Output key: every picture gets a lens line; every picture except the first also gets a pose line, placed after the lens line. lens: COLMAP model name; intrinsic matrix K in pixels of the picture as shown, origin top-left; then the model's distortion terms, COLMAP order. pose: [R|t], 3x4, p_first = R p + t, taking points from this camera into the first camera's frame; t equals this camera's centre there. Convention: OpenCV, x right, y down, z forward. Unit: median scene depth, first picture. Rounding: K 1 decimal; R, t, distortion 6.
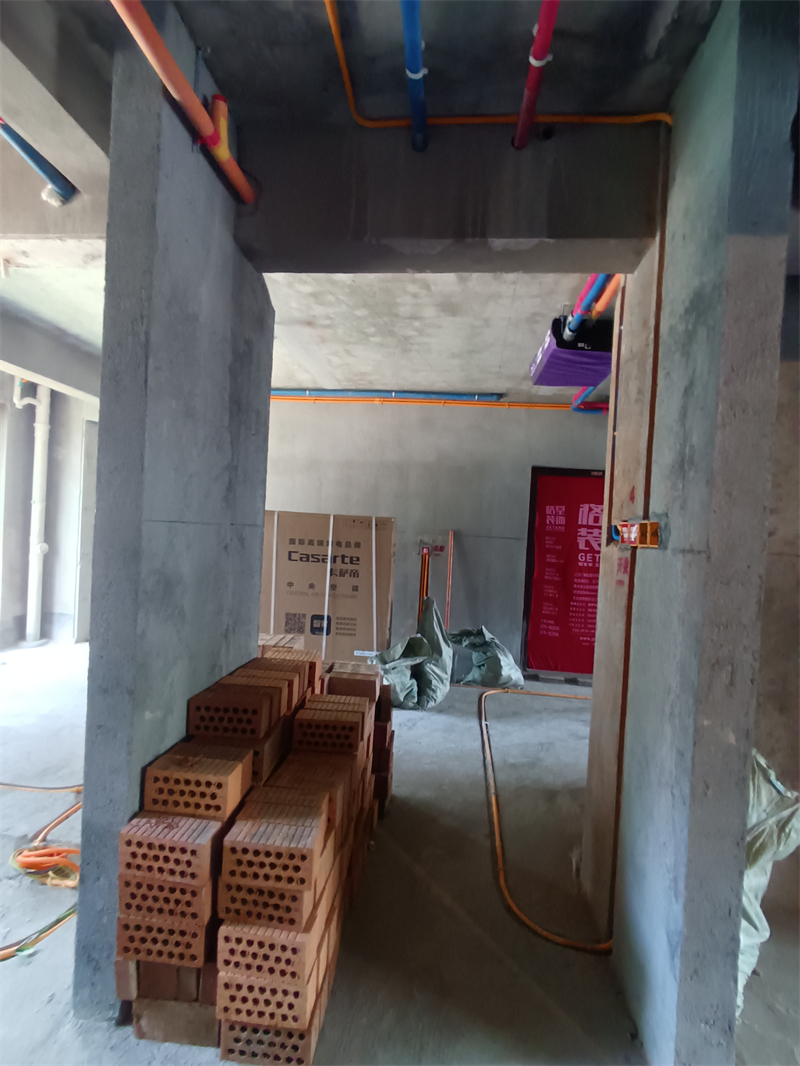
lens RADIAL K [[490.7, 0, 405.3], [0, 490.7, 538.4], [0, 0, 1]] dist [-0.003448, 0.000340]
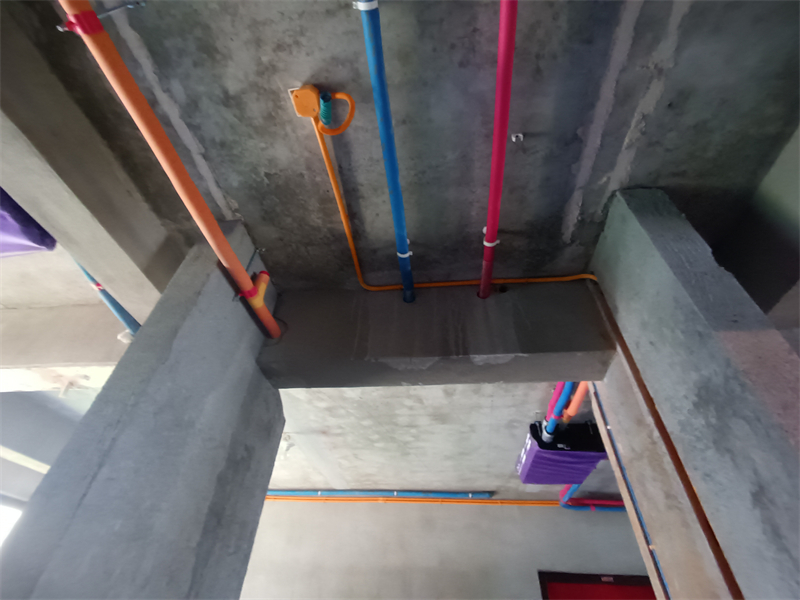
lens RADIAL K [[368.3, 0, 395.0], [0, 368.3, 301.7], [0, 0, 1]] dist [-0.003448, 0.000340]
pose [[0.999437, -0.026440, -0.020634, 0.006472], [0.005020, 0.726227, -0.687436, -0.058432], [0.033160, 0.686946, 0.725951, 0.153189]]
